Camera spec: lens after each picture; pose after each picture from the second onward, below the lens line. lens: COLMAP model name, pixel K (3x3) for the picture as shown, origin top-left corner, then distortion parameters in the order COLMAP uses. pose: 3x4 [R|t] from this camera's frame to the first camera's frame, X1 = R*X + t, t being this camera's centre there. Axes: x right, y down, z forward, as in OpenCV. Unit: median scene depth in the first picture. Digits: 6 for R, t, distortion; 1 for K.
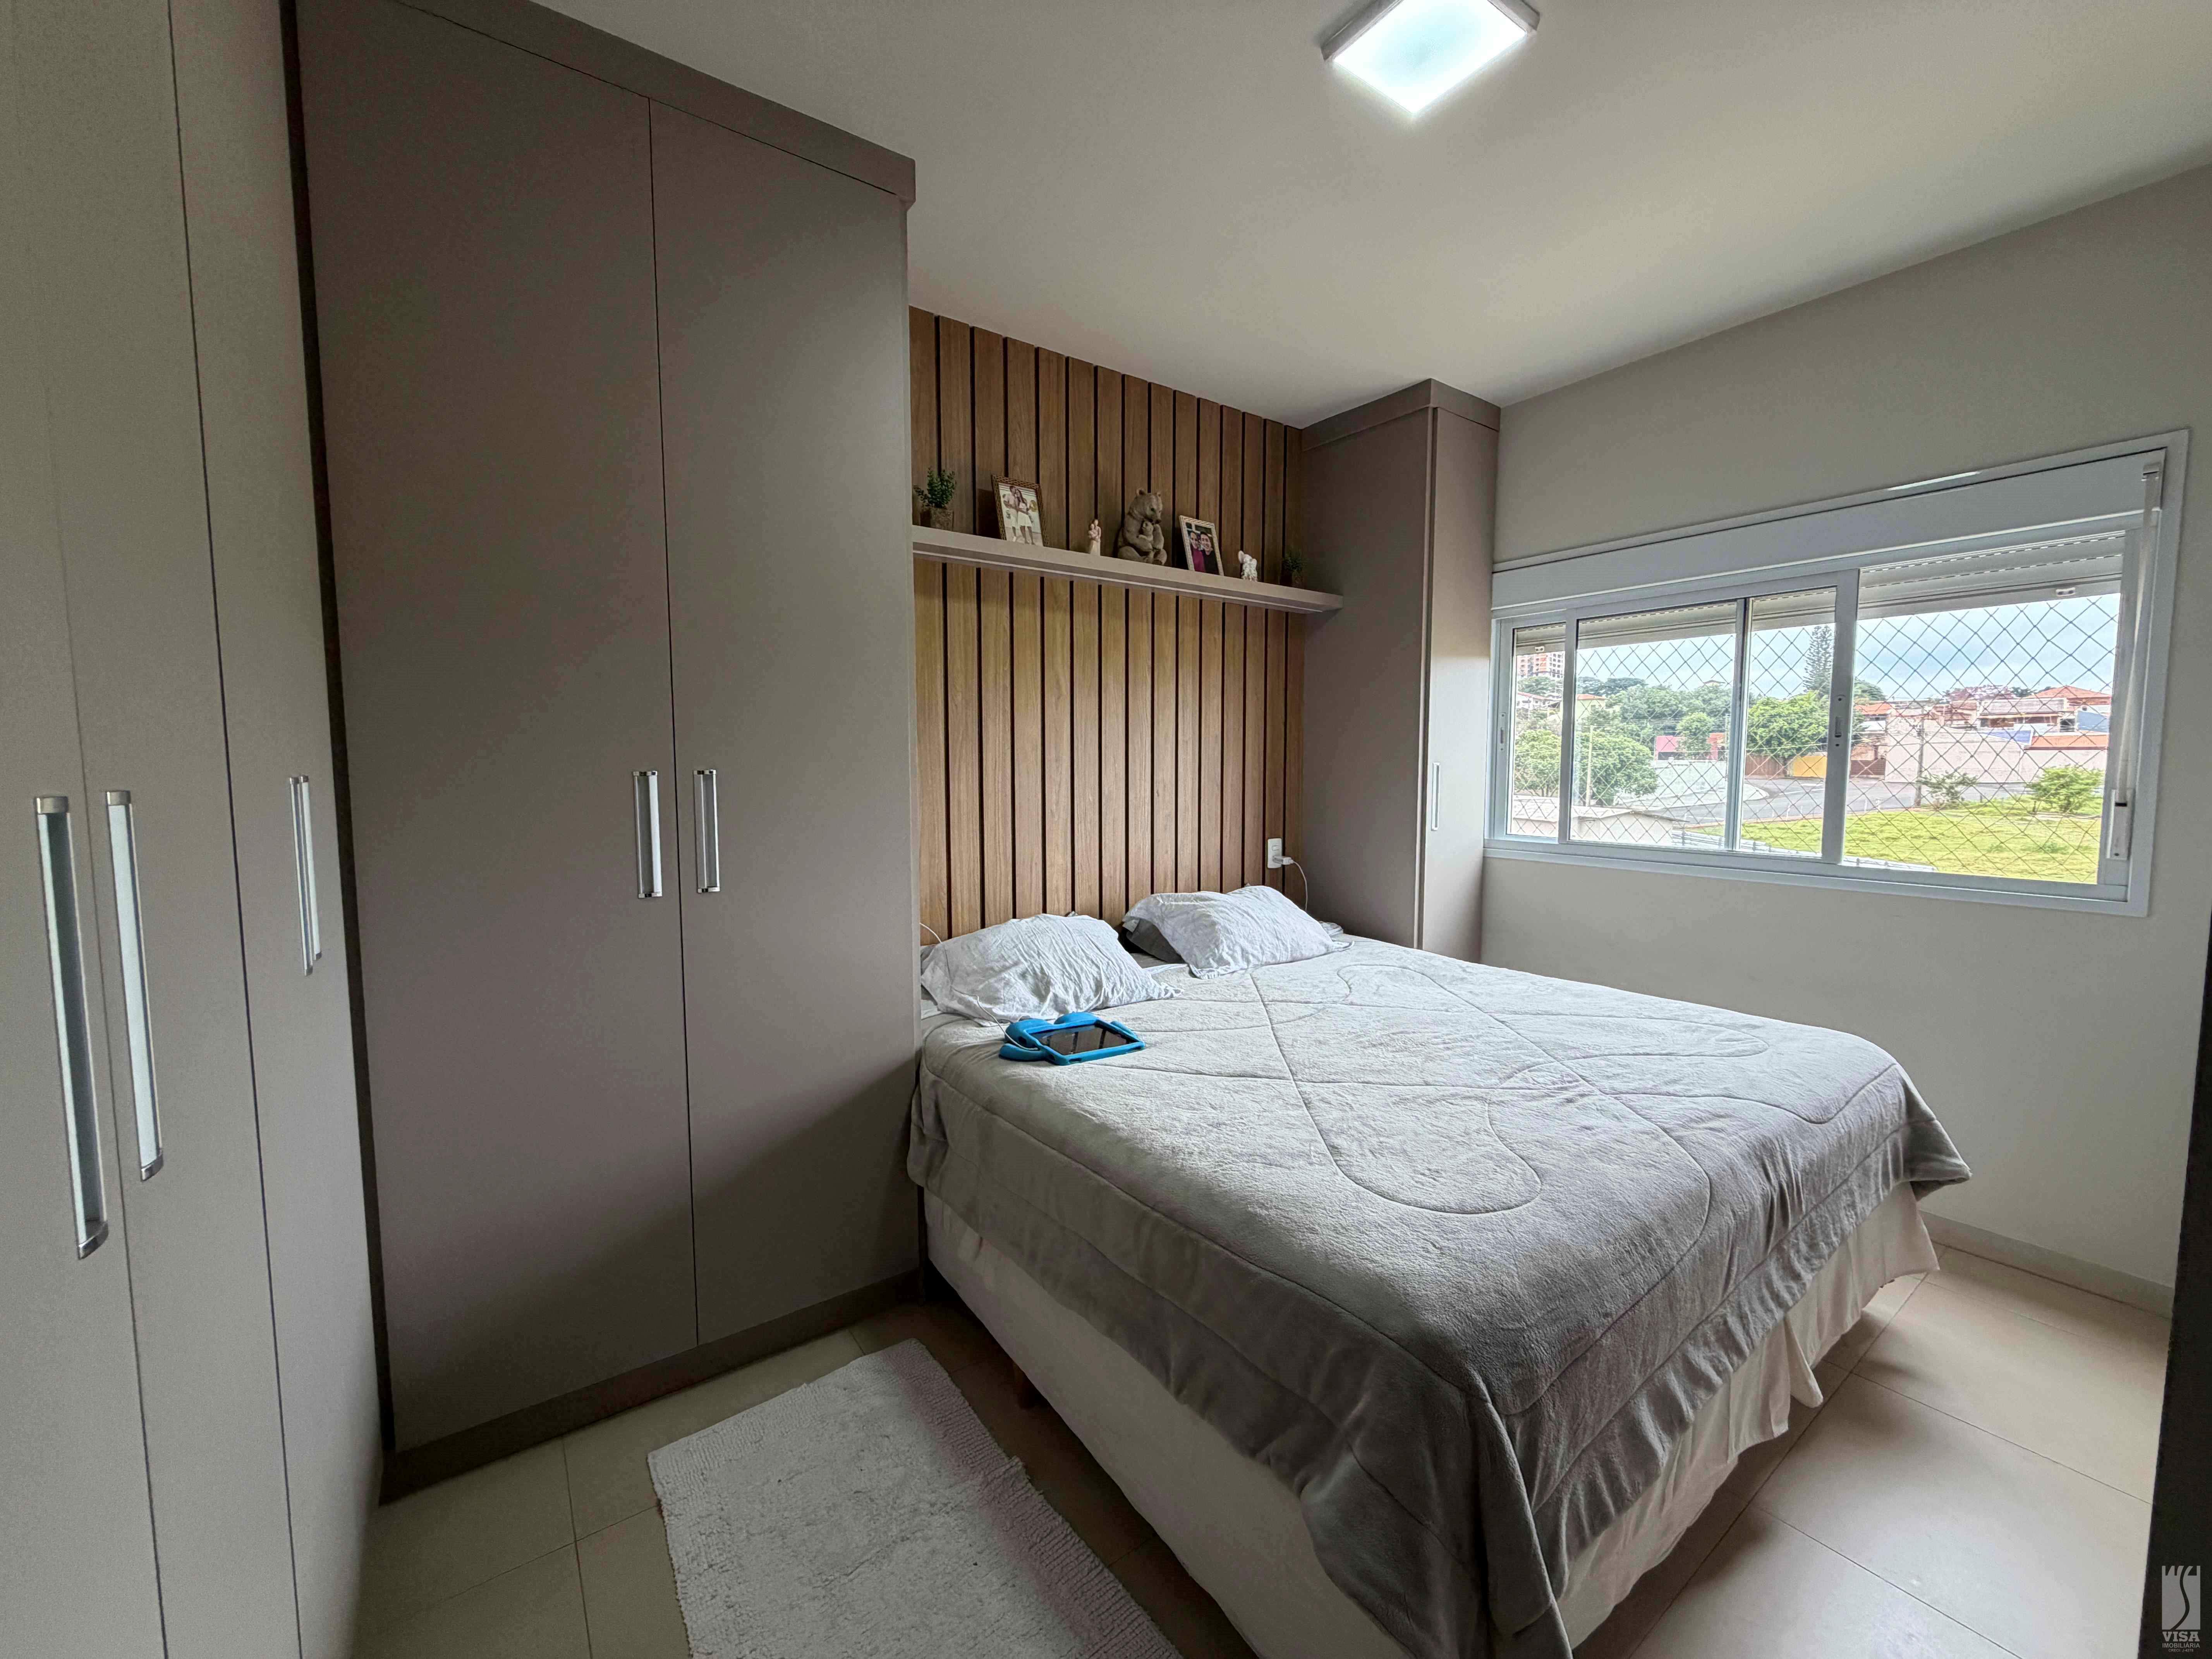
lens RADIAL K [[873.4, 0, 1087.0], [0, 873.4, 832.9], [0, 0, 1]] dist [0.002601, -0.001315]
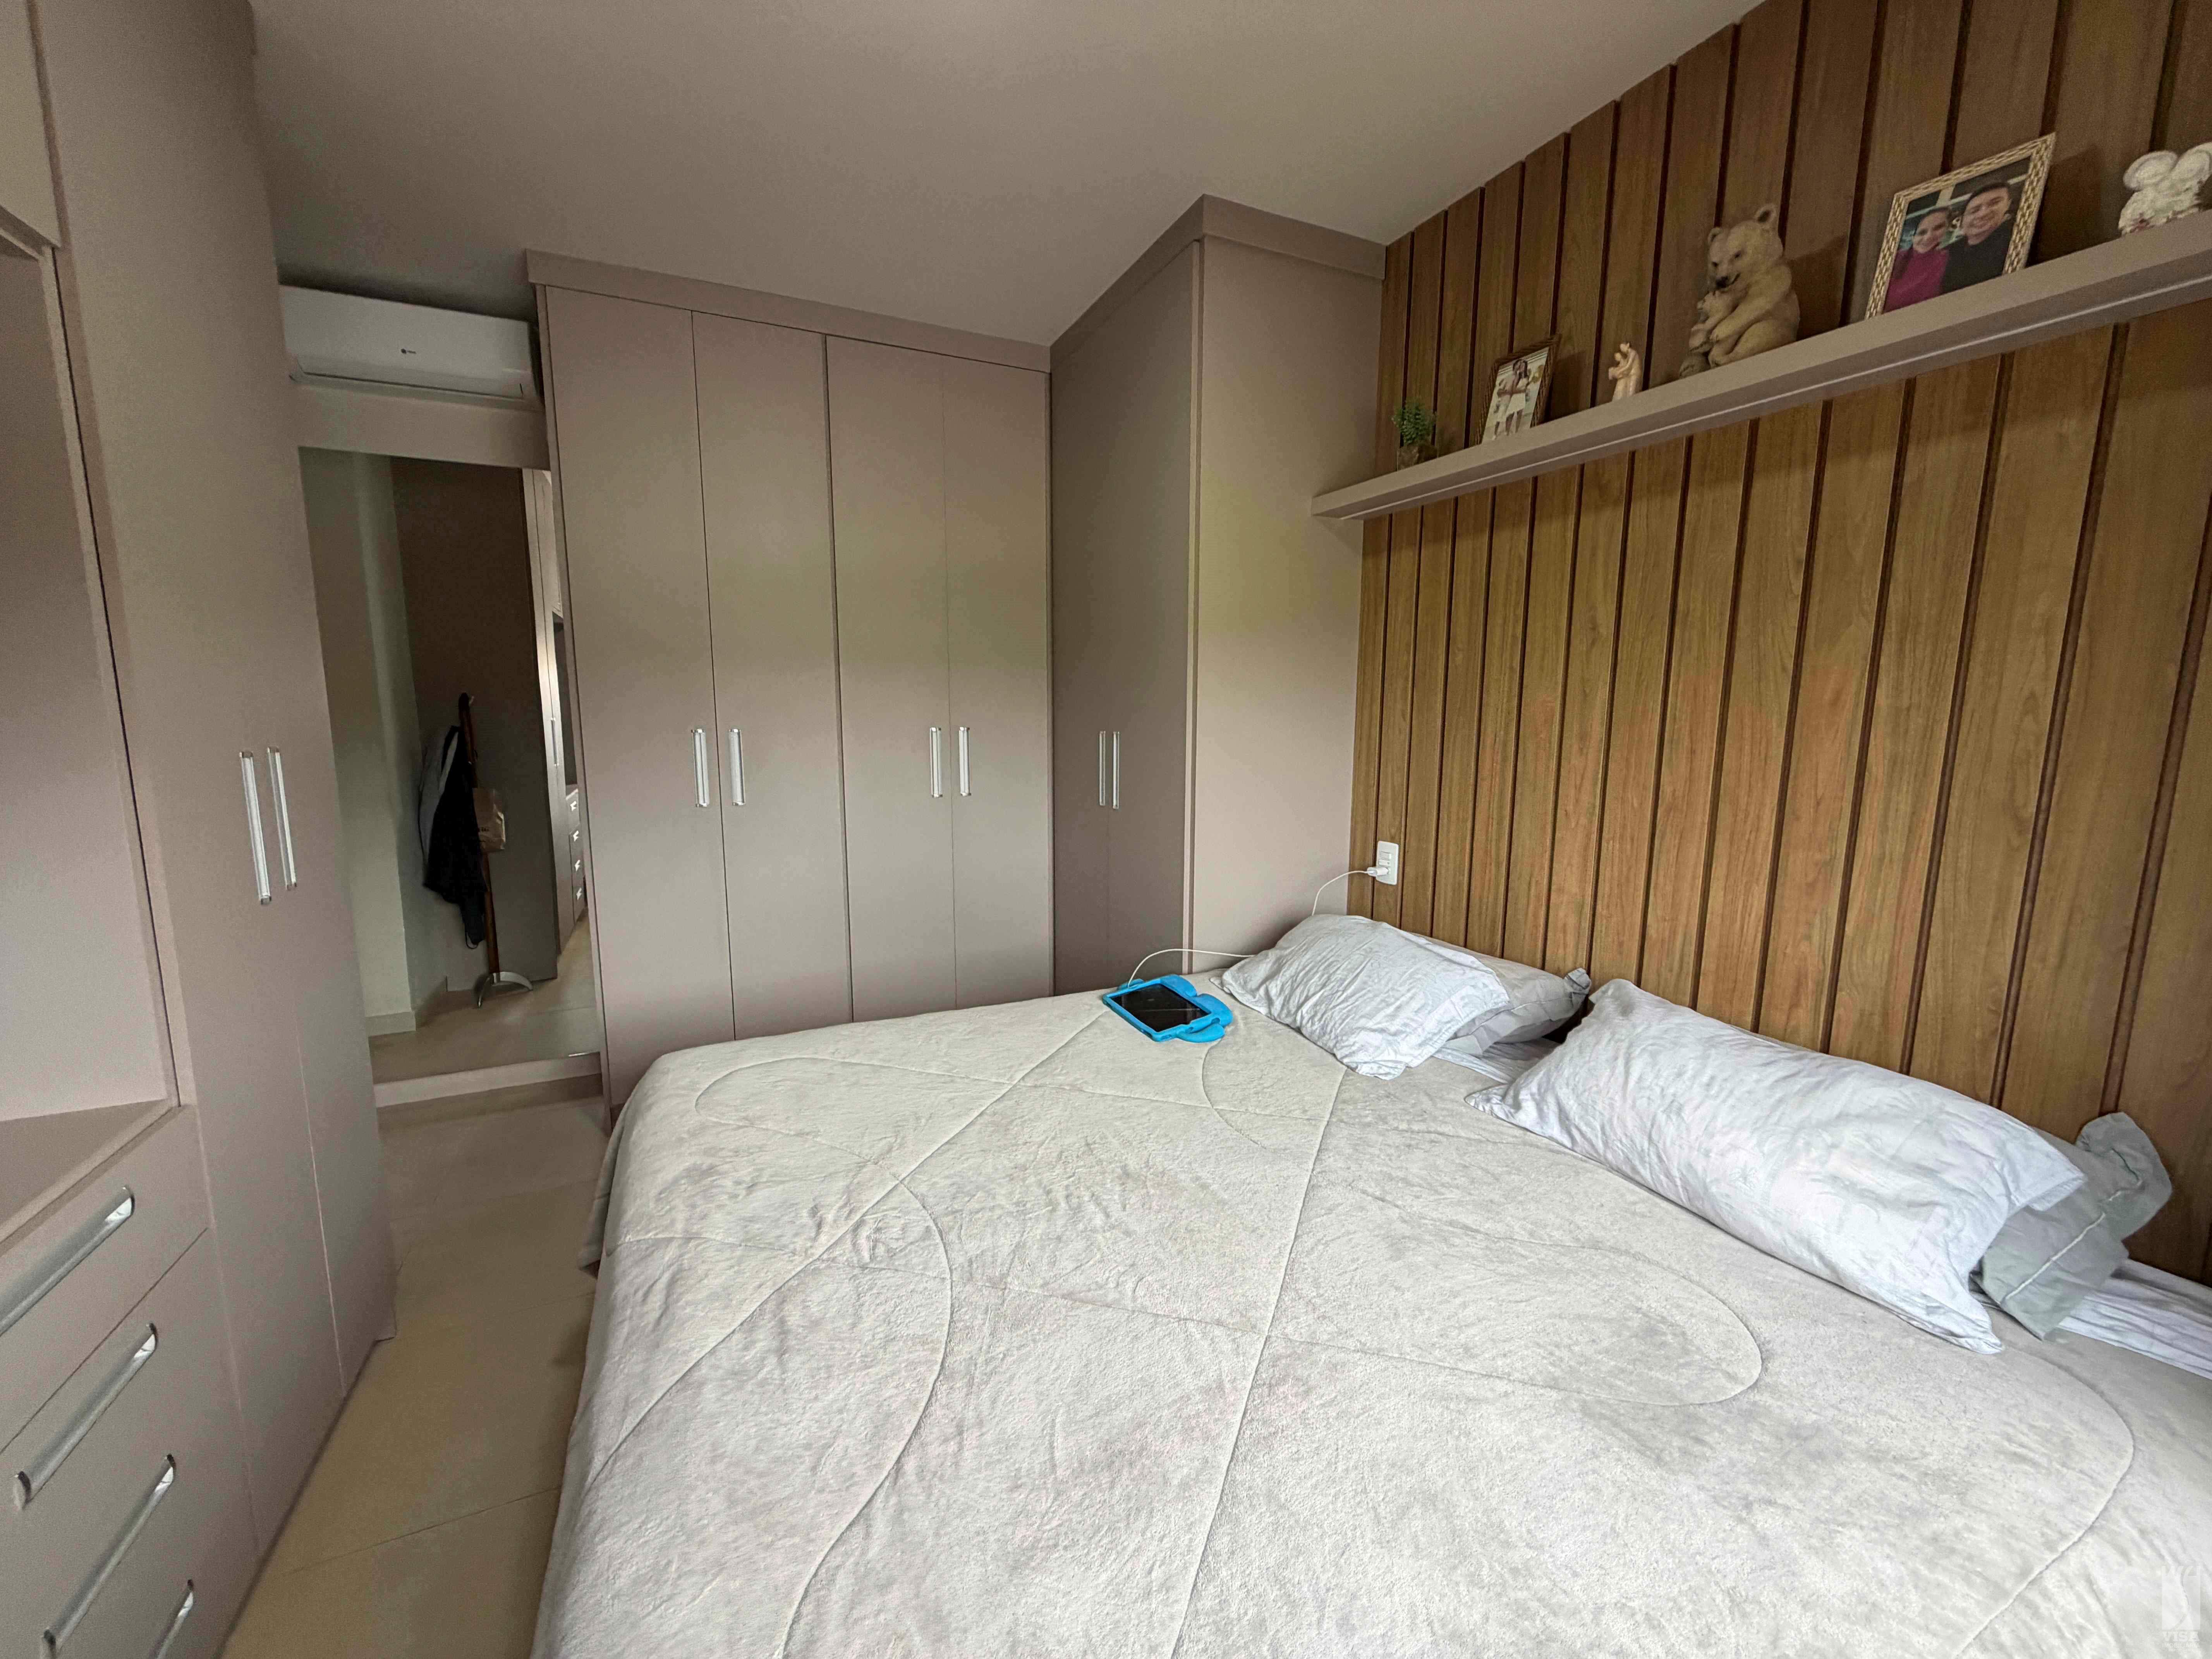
lens RADIAL K [[873.4, 0, 1127.1], [0, 873.4, 829.5], [0, 0, 1]] dist [0.002601, -0.001315]
pose [[-0.154181, 0.136470, -0.978573, 0.718072], [-0.093803, 0.983920, 0.151995, -0.088417], [0.983580, 0.115228, -0.138900, 0.803146]]
